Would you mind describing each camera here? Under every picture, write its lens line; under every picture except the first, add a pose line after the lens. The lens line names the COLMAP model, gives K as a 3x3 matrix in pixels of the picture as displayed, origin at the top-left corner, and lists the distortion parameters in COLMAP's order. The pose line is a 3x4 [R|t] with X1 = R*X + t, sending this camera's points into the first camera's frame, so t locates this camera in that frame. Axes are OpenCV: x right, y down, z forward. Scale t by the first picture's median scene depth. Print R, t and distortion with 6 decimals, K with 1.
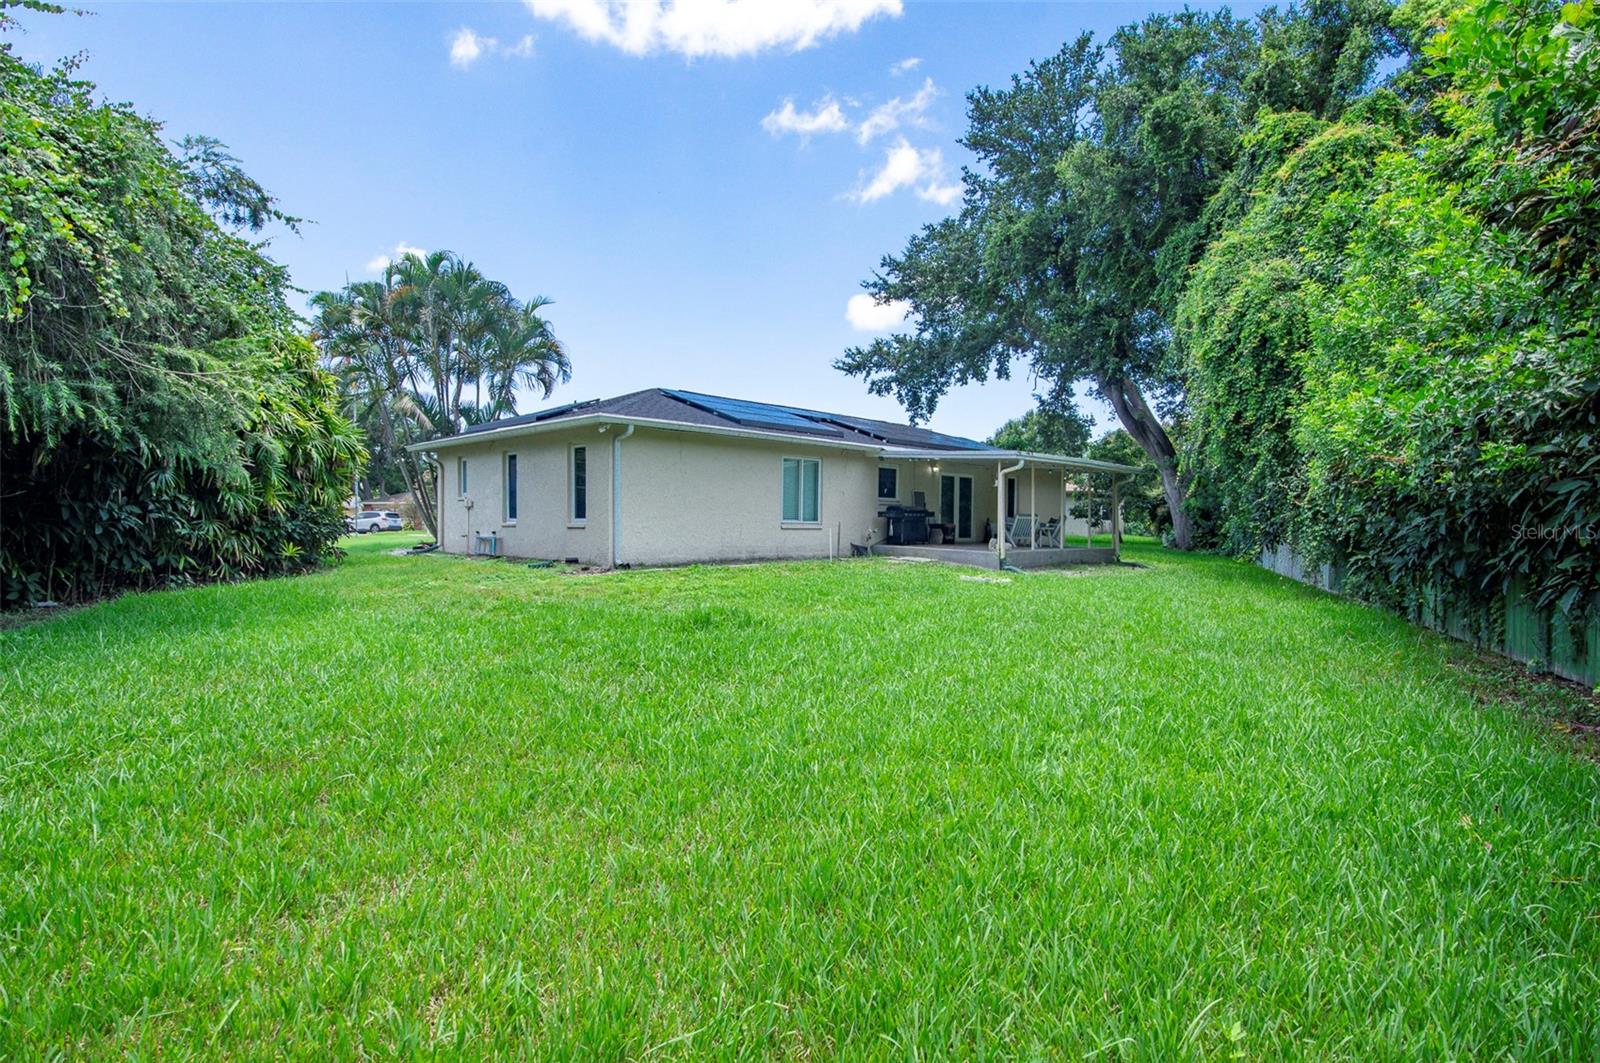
lens RADIAL K [[816.9, 0, 790.7], [0, 816.9, 533.4], [0, 0, 1]] dist [-0.015974, -0.001963]
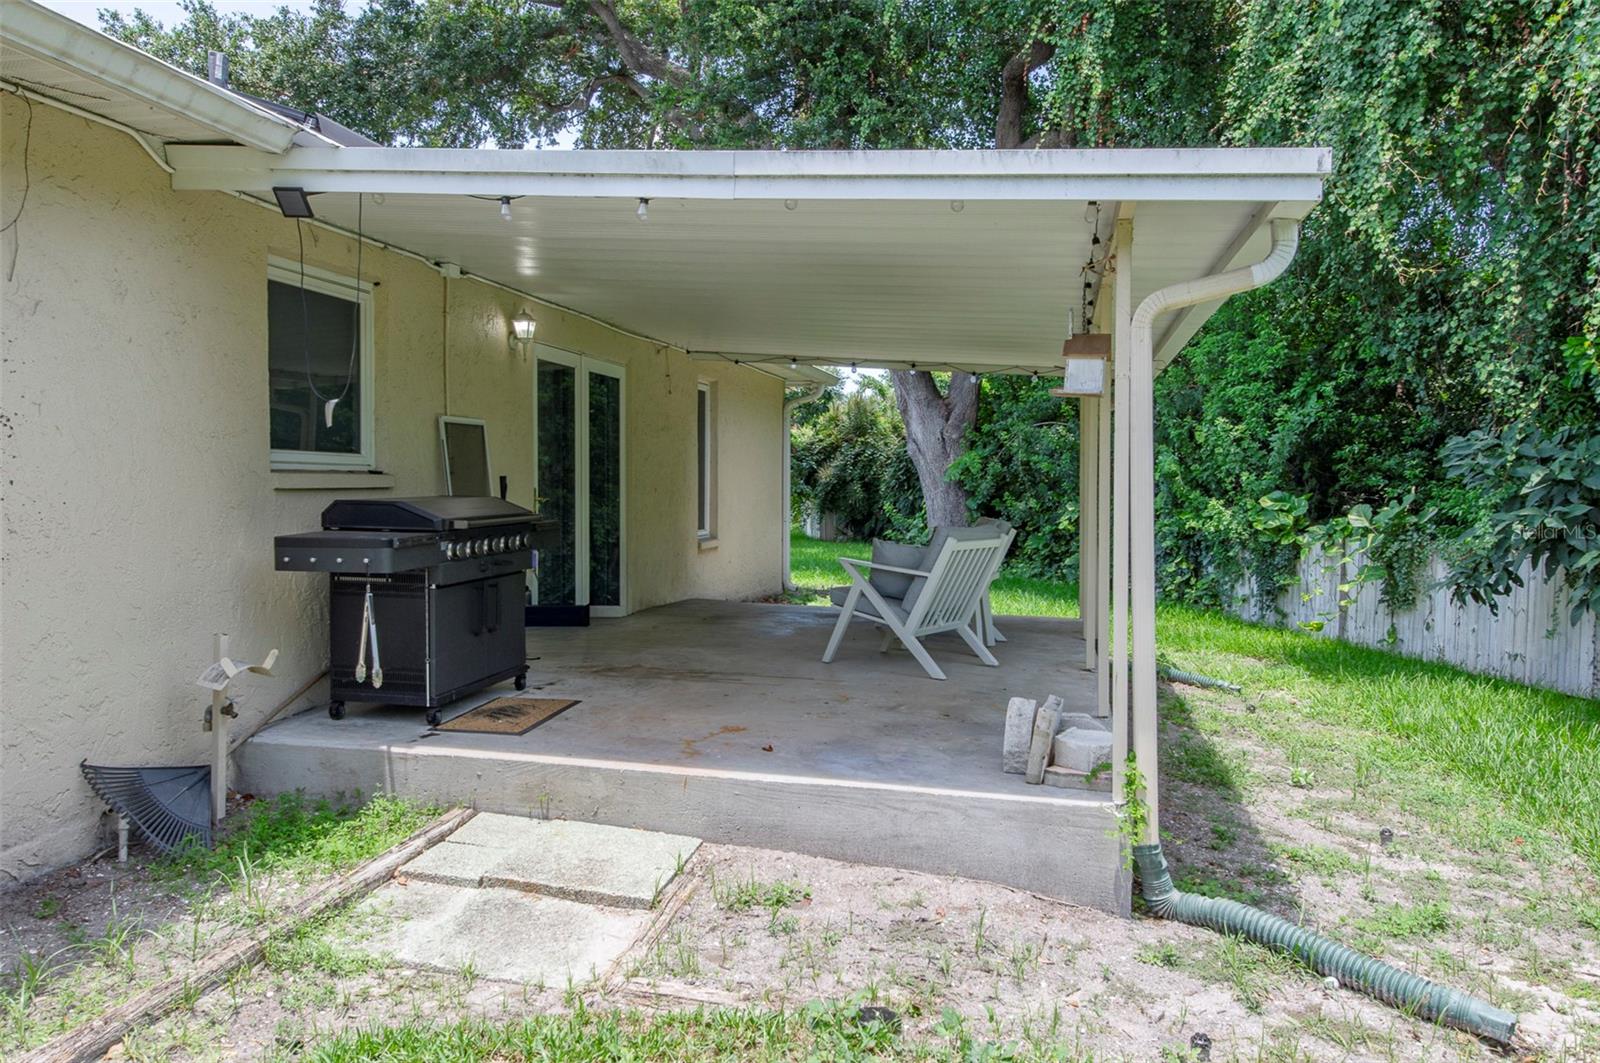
lens RADIAL K [[1200.2, 0, 793.0], [0, 1200.2, 526.4], [0, 0, 1]] dist [0.021167, -0.001387]
pose [[0.846472, -0.025814, 0.531807, 0.054813], [0.011505, 0.999478, 0.030203, -0.029127], [-0.532309, -0.019448, 0.846327, 0.609928]]
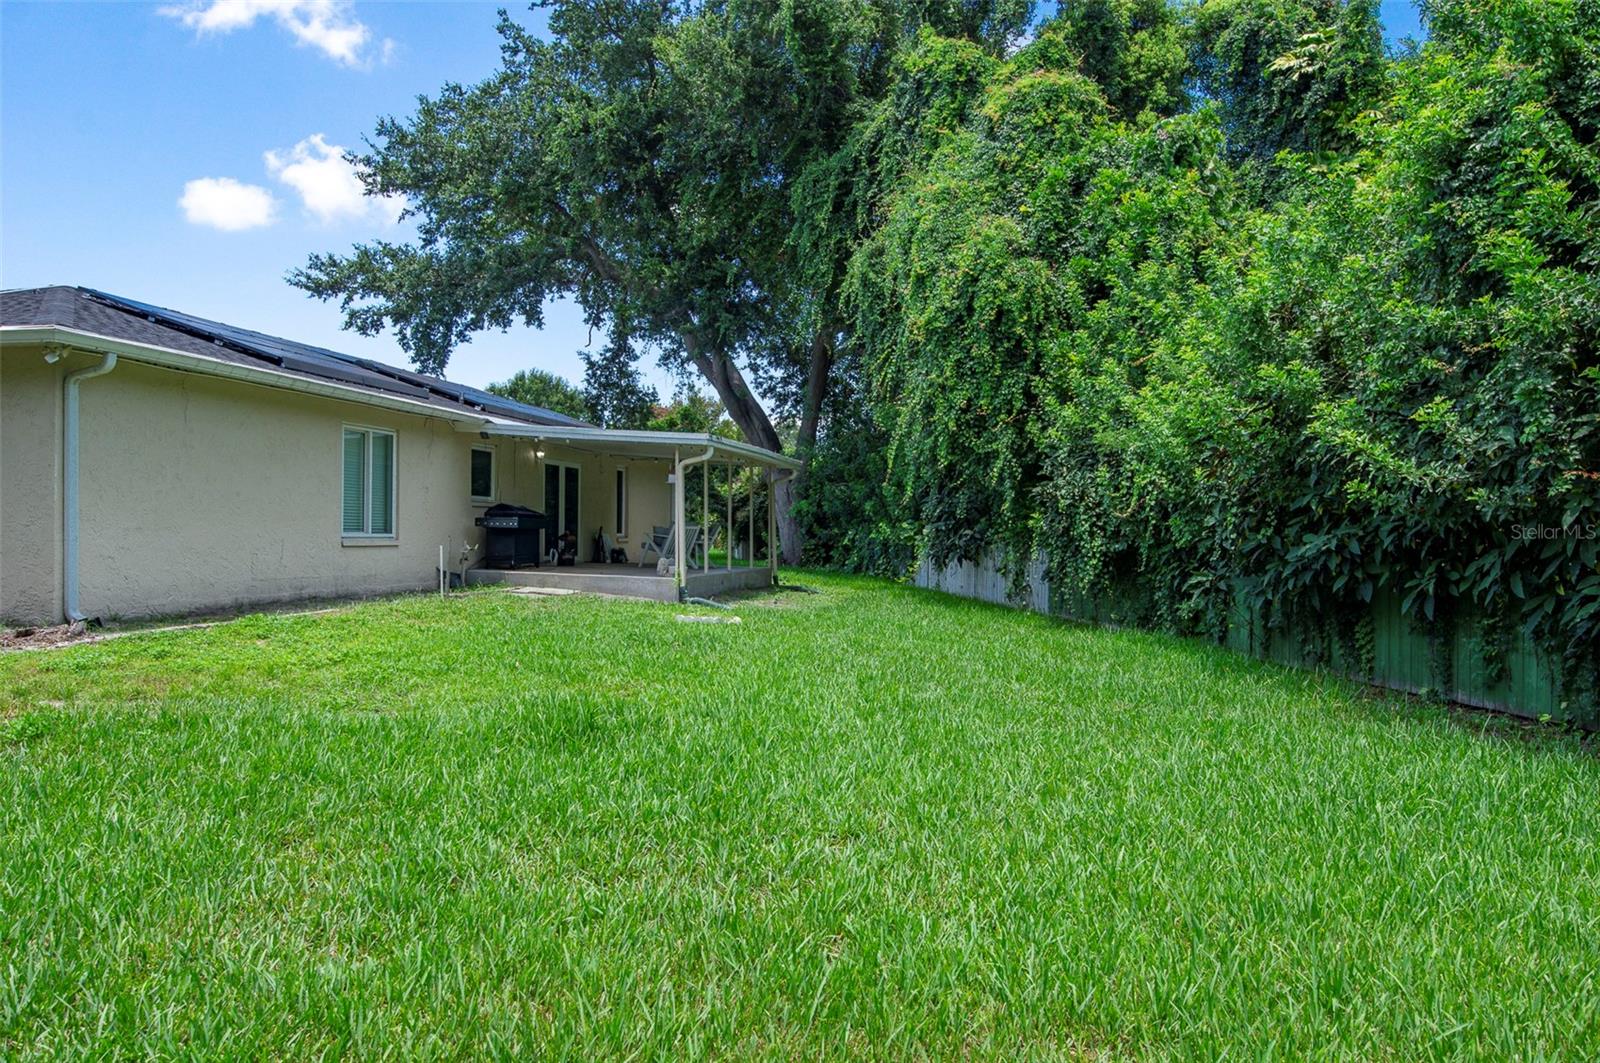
lens RADIAL K [[1135.2, 0, 797.1], [0, 1135.2, 532.9], [0, 0, 1]] dist [0.020808, -0.010261]
pose [[0.844882, -0.002094, 0.534949, -0.130848], [0.006361, 0.999961, -0.006131, -0.006312], [-0.534915, 0.008583, 0.844862, 0.088736]]
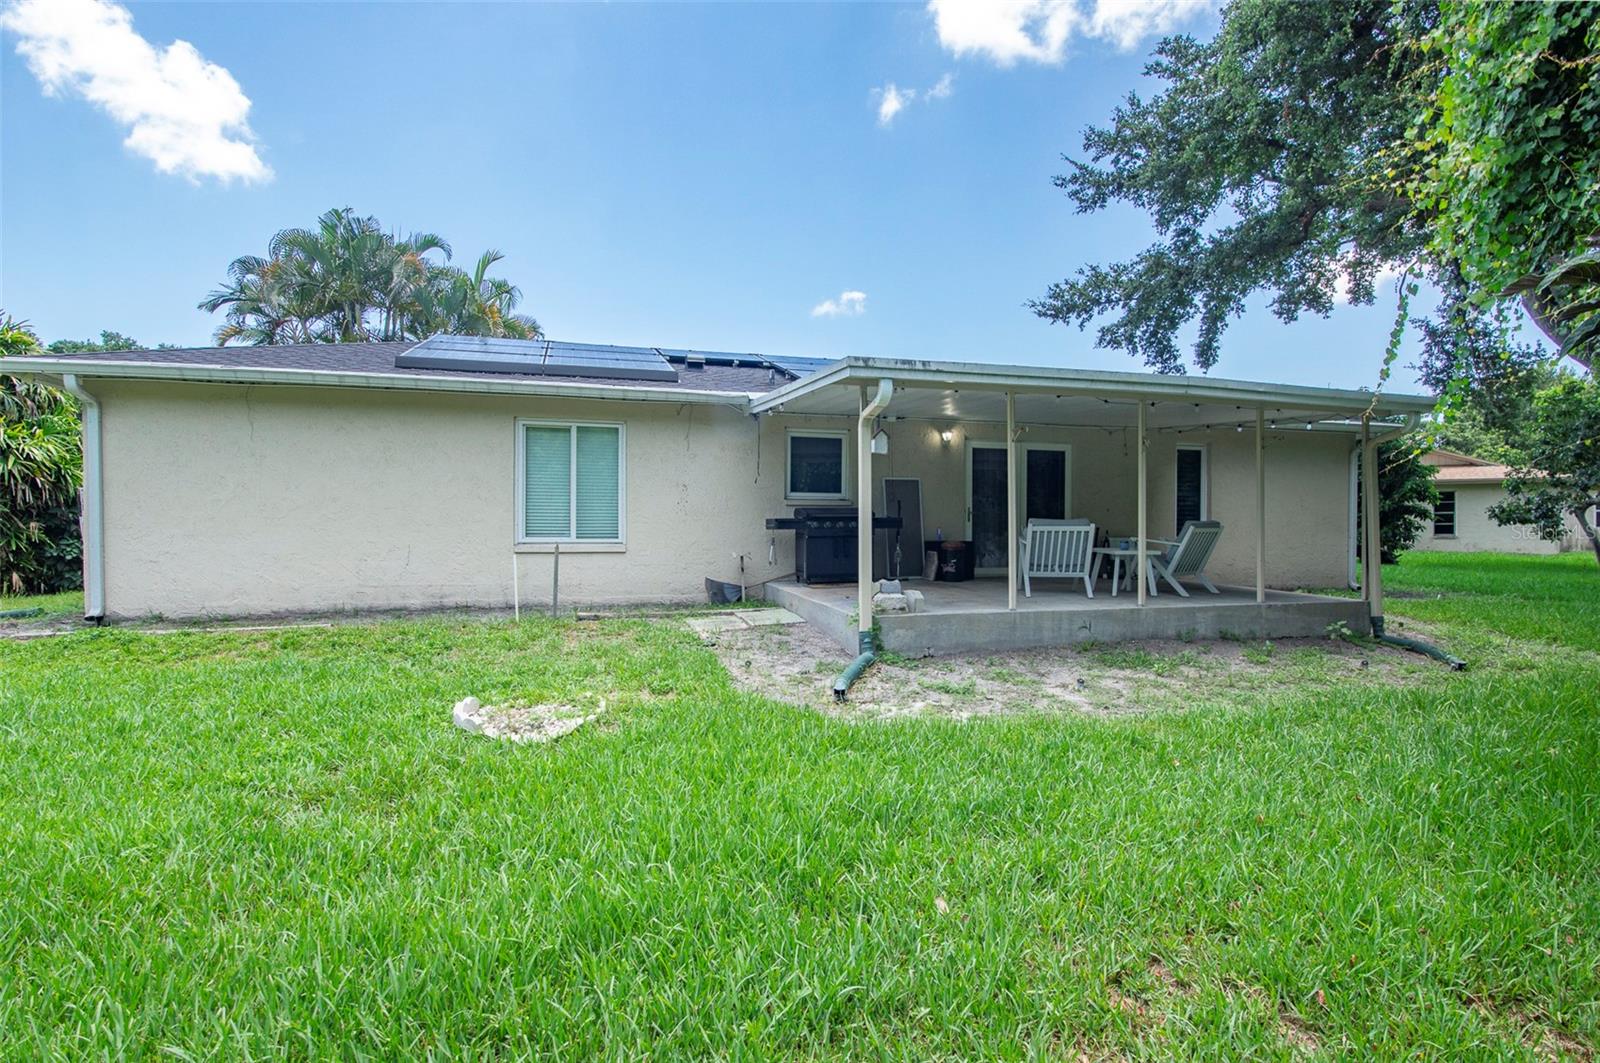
lens RADIAL K [[785.2, 0, 795.1], [0, 785.2, 534.3], [0, 0, 1]] dist [-0.002961, -0.000406]
pose [[0.873943, -0.003405, -0.486016, 0.305255], [-0.001518, 0.999951, -0.009736, -0.009920], [0.486026, 0.009246, 0.873895, 0.468198]]
